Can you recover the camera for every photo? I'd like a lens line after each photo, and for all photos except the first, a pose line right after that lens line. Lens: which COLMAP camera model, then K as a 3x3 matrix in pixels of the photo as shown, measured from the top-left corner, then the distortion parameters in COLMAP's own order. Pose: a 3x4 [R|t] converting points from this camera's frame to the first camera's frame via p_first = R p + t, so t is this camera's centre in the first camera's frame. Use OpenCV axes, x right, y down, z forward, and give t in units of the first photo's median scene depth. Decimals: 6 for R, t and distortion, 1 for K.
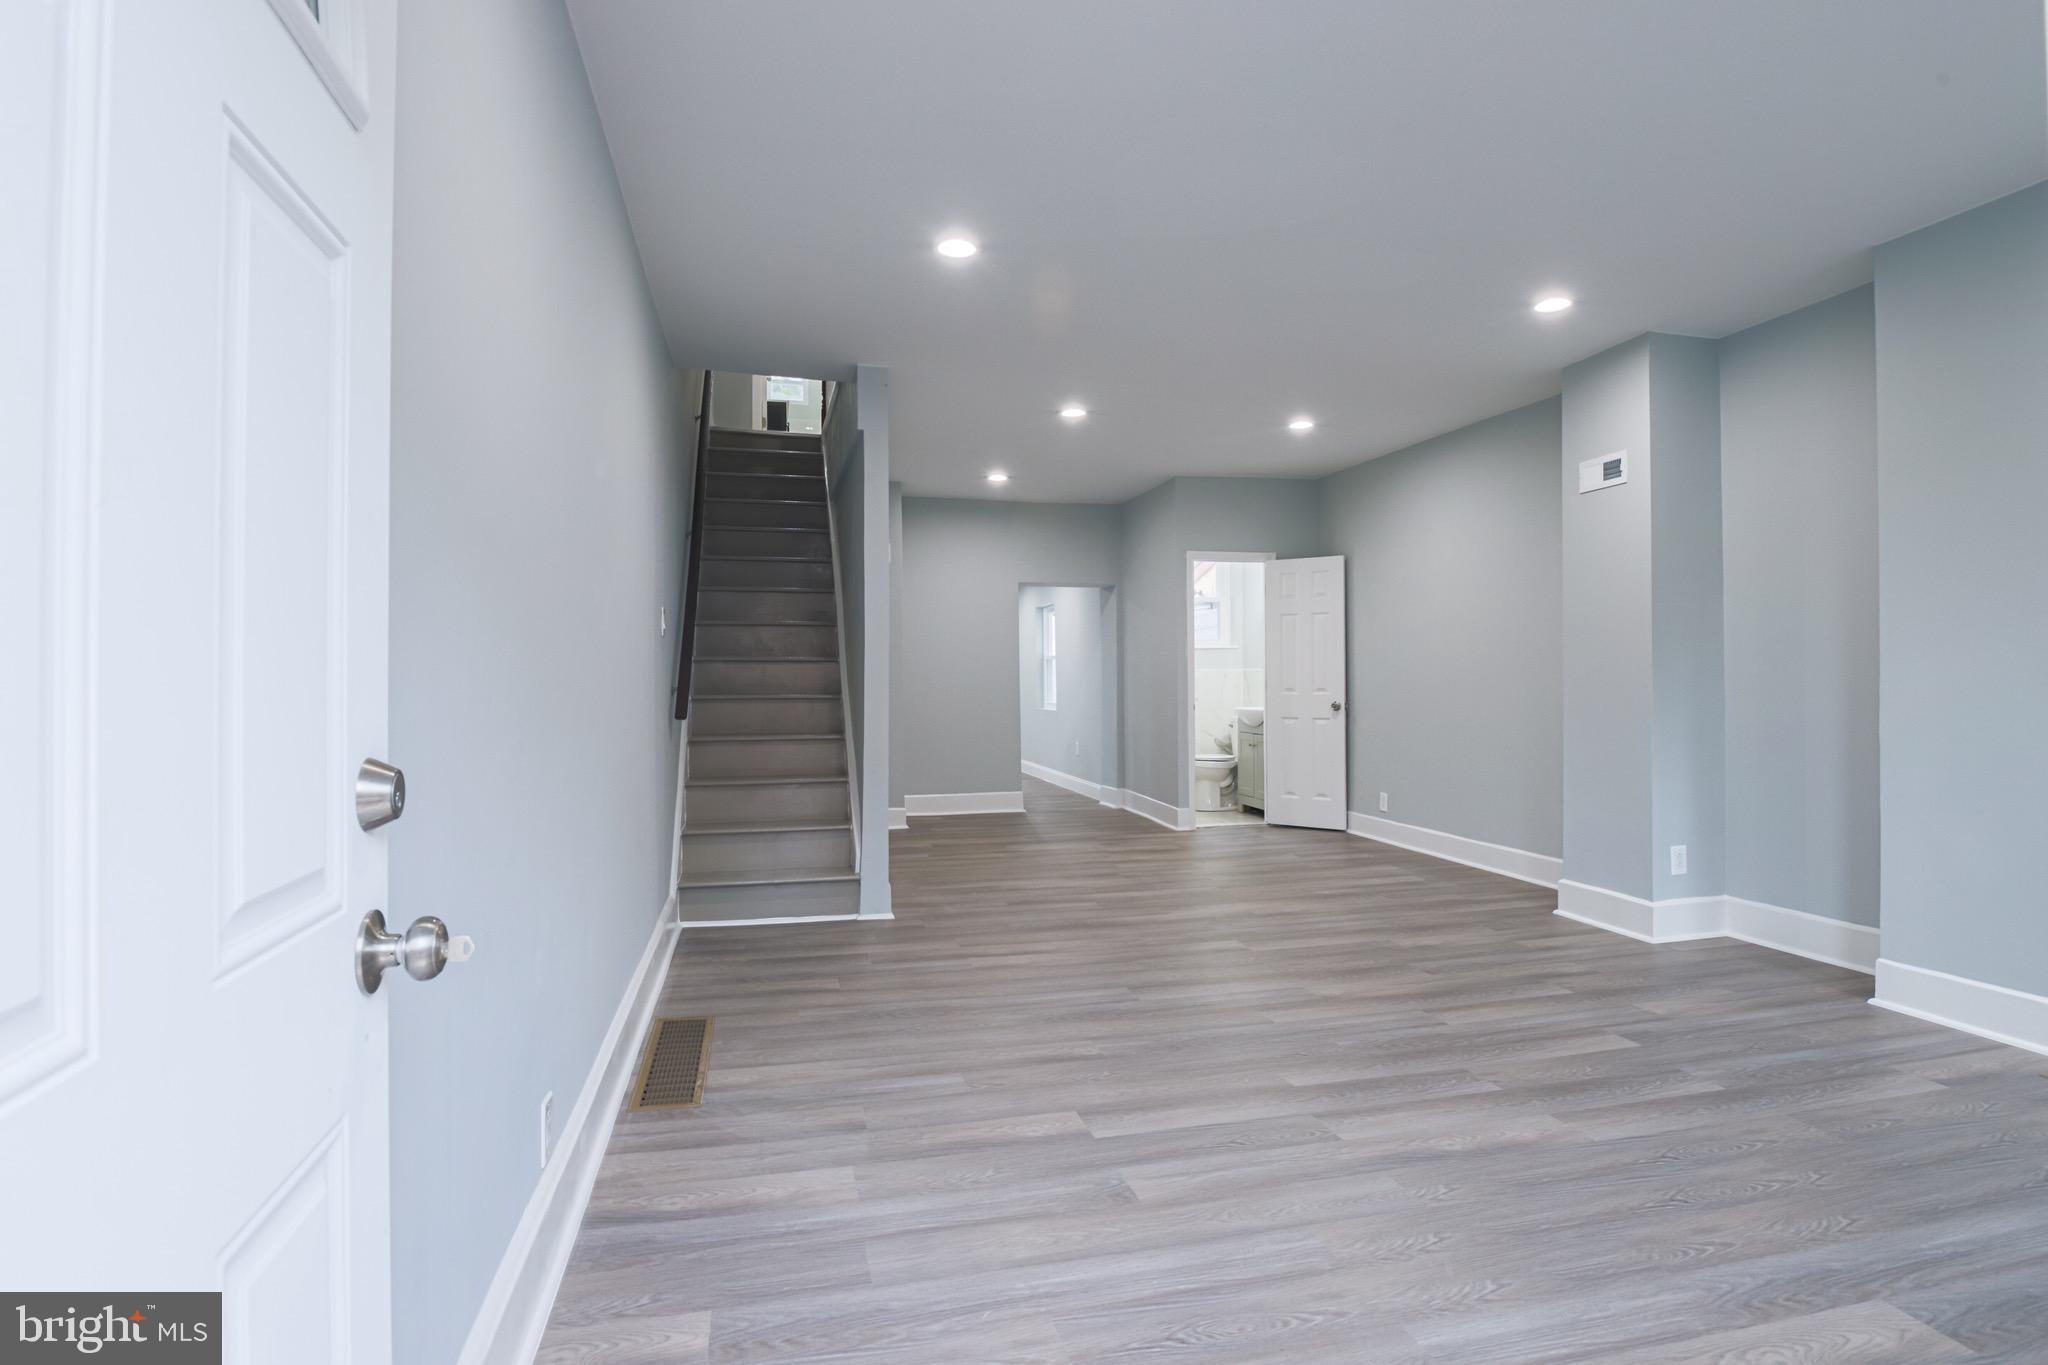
lens RADIAL K [[1060.2, 0, 1033.0], [0, 1060.2, 668.6], [0, 0, 1]] dist [-0.014863, -0.006868]
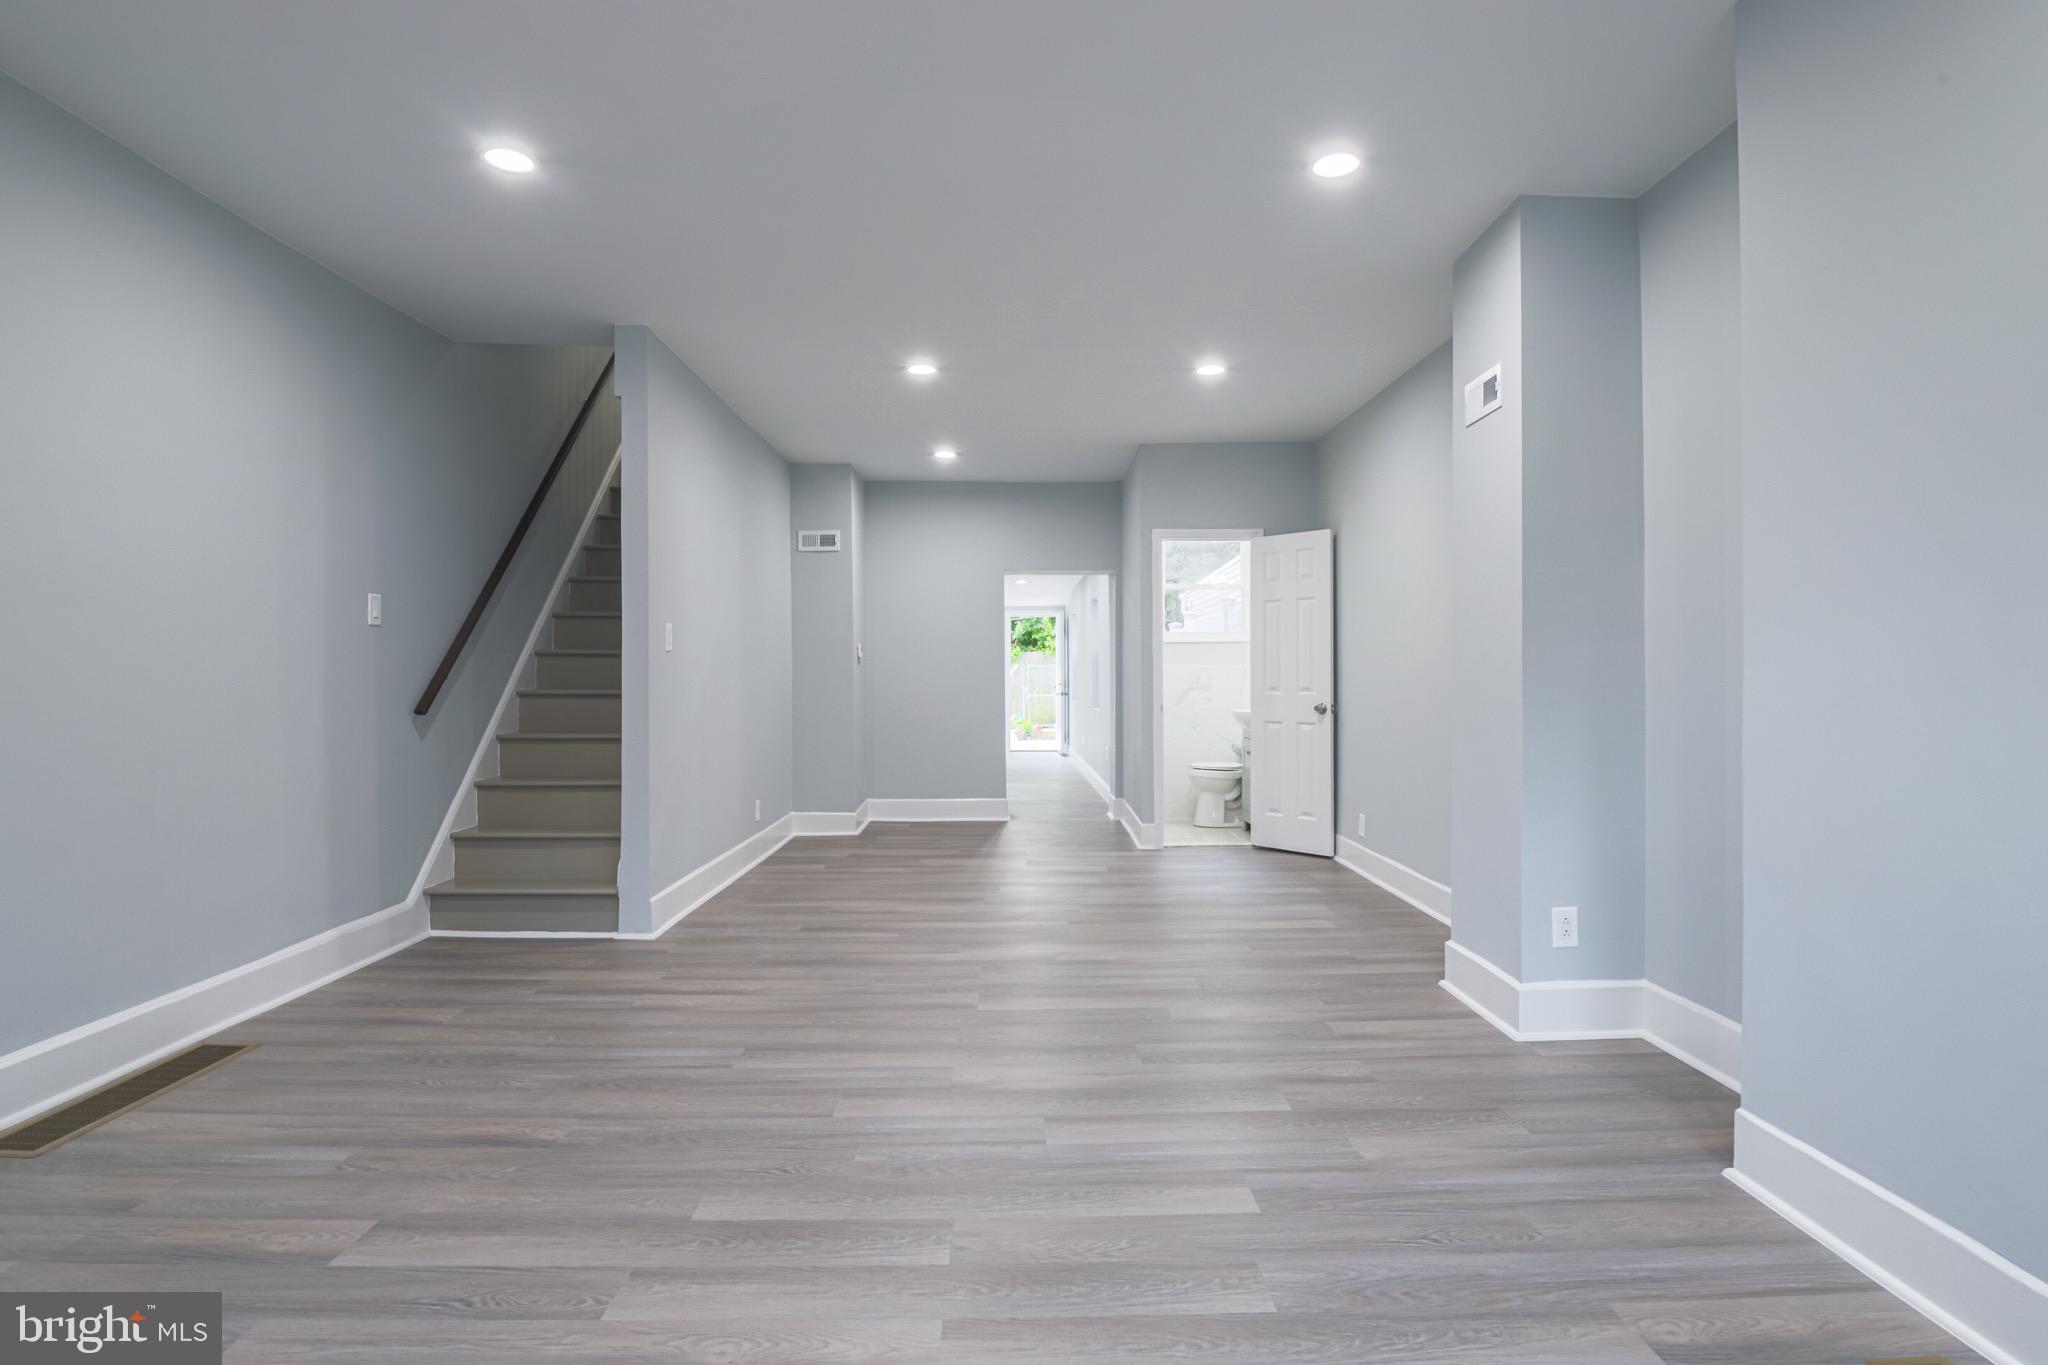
lens RADIAL K [[1060.2, 0, 1033.0], [0, 1060.2, 668.6], [0, 0, 1]] dist [-0.014863, -0.006868]
pose [[0.974870, 0.001512, -0.222768, 0.416680], [-0.001400, 0.999999, 0.000659, 0.005938], [0.222769, -0.000330, 0.974871, 0.217071]]
